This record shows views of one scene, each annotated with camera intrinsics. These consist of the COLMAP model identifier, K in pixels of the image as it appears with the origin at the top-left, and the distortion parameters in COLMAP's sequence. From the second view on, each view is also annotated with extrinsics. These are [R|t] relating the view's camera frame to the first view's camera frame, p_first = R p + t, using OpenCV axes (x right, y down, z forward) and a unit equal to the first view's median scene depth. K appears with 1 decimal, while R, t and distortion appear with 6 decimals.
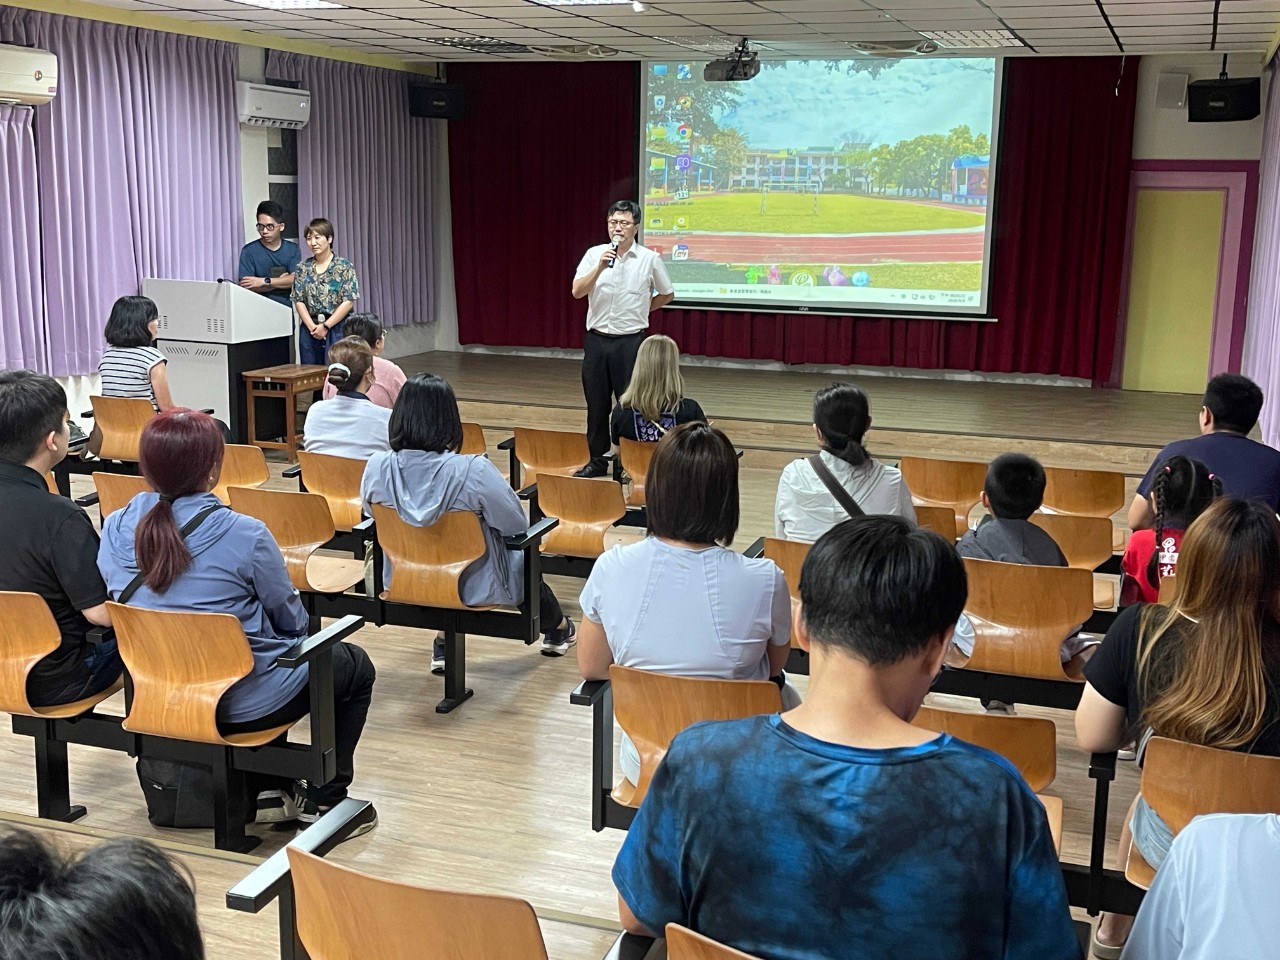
lens RADIAL K [[1513.3, 0, 647.0], [0, 1513.3, 489.8], [0, 0, 1]] dist [0.069153, 0.000000]
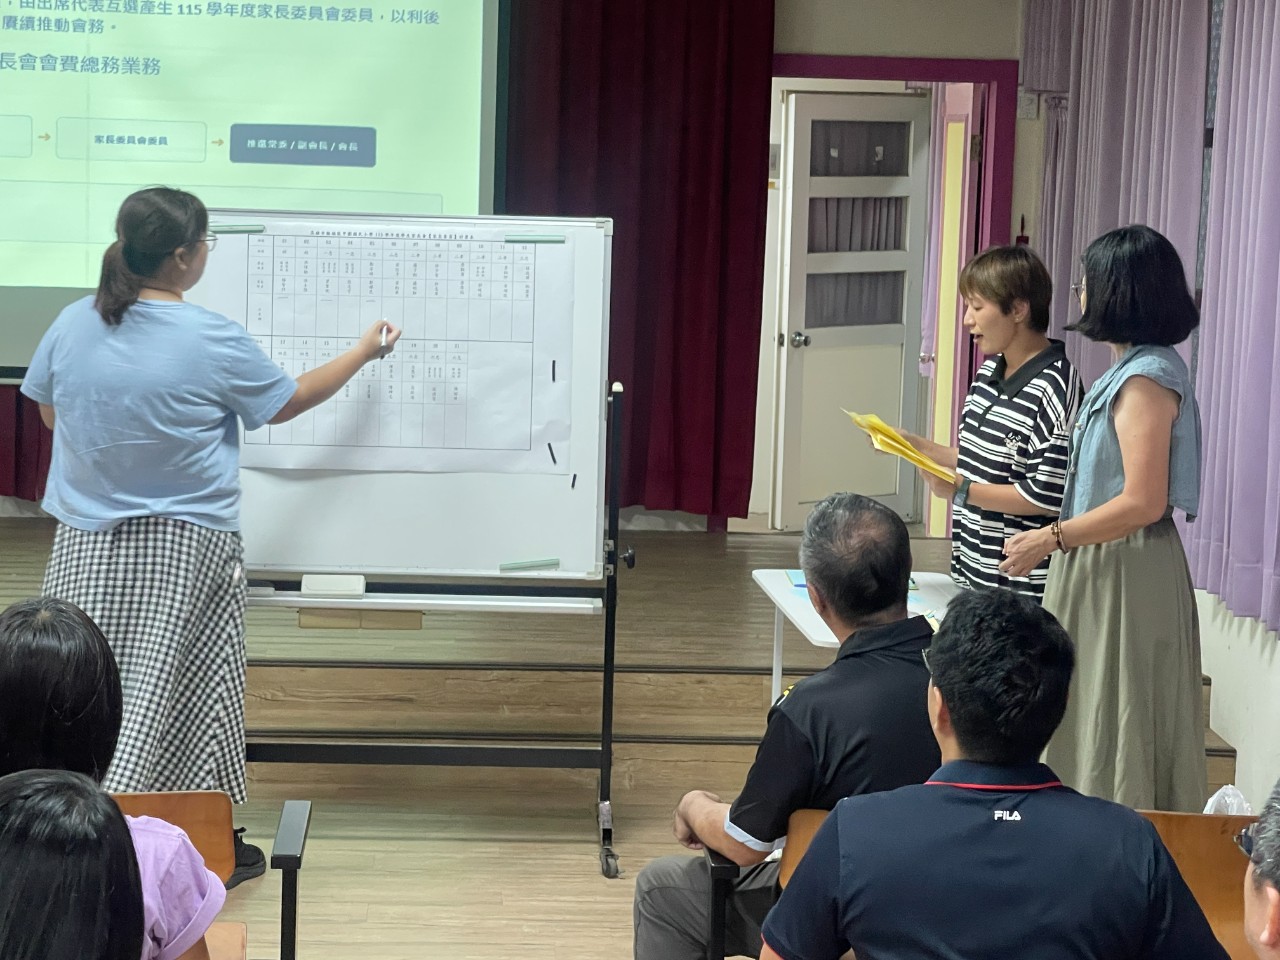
lens RADIAL K [[2997.0, 0, 639.2], [0, 2997.0, 479.1], [0, 0, 1]] dist [0.018520, 0.000000]
pose [[0.921373, -0.037549, 0.386862, -0.093594], [0.063773, 0.996438, -0.055171, -0.037689], [-0.383413, 0.075504, 0.920486, 0.177860]]
